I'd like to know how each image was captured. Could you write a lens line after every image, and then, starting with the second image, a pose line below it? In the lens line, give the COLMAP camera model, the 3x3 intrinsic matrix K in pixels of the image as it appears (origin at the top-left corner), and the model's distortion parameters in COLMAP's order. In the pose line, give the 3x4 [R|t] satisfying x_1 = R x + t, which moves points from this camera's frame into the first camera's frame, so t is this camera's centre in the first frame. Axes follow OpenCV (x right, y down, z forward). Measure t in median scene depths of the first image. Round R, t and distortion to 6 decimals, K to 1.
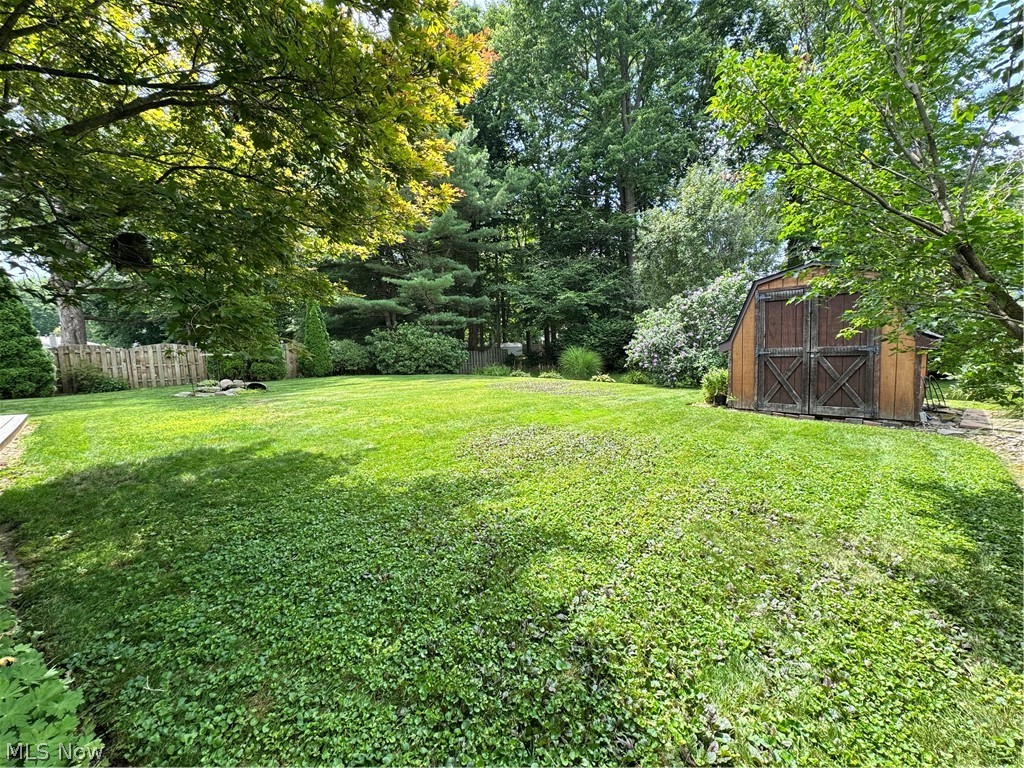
lens RADIAL K [[398.5, 0, 512.0], [0, 398.5, 384.0], [0, 0, 1]] dist [-0.002062, -0.000197]
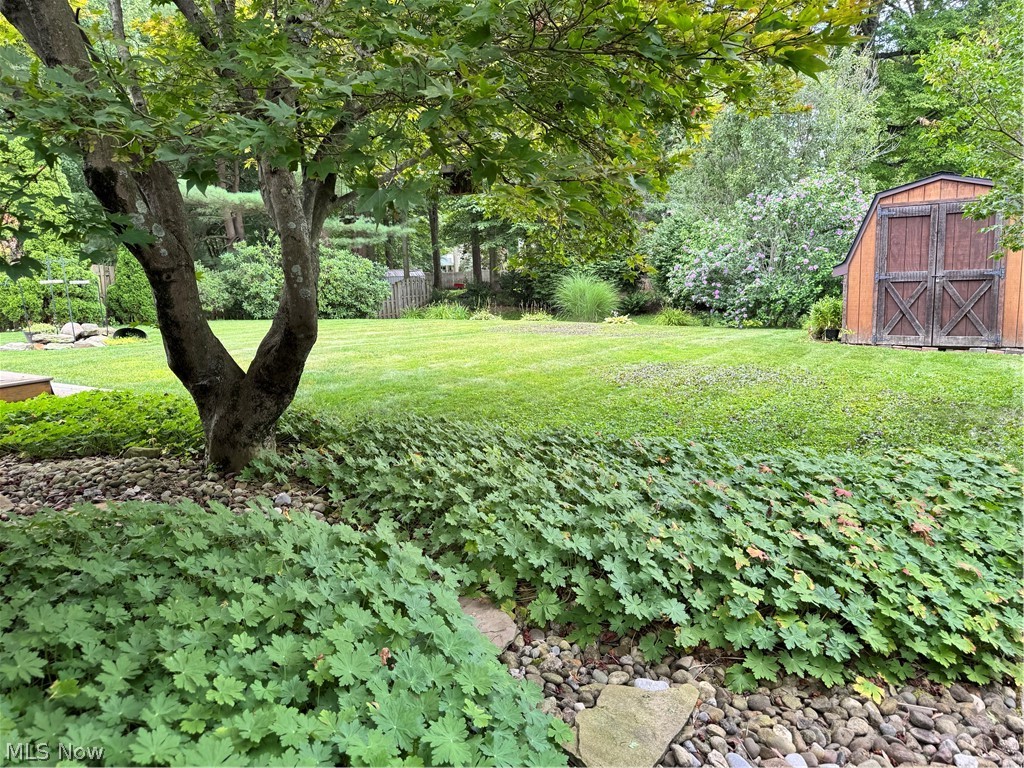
lens RADIAL K [[697.8, 0, 512.0], [0, 697.8, 384.0], [0, 0, 1]] dist [0.084211, -0.121996]
pose [[0.983183, -0.024839, 0.180925, -0.258208], [0.014210, 0.998109, 0.059805, 0.028604], [-0.182069, -0.056229, 0.981677, -0.216166]]
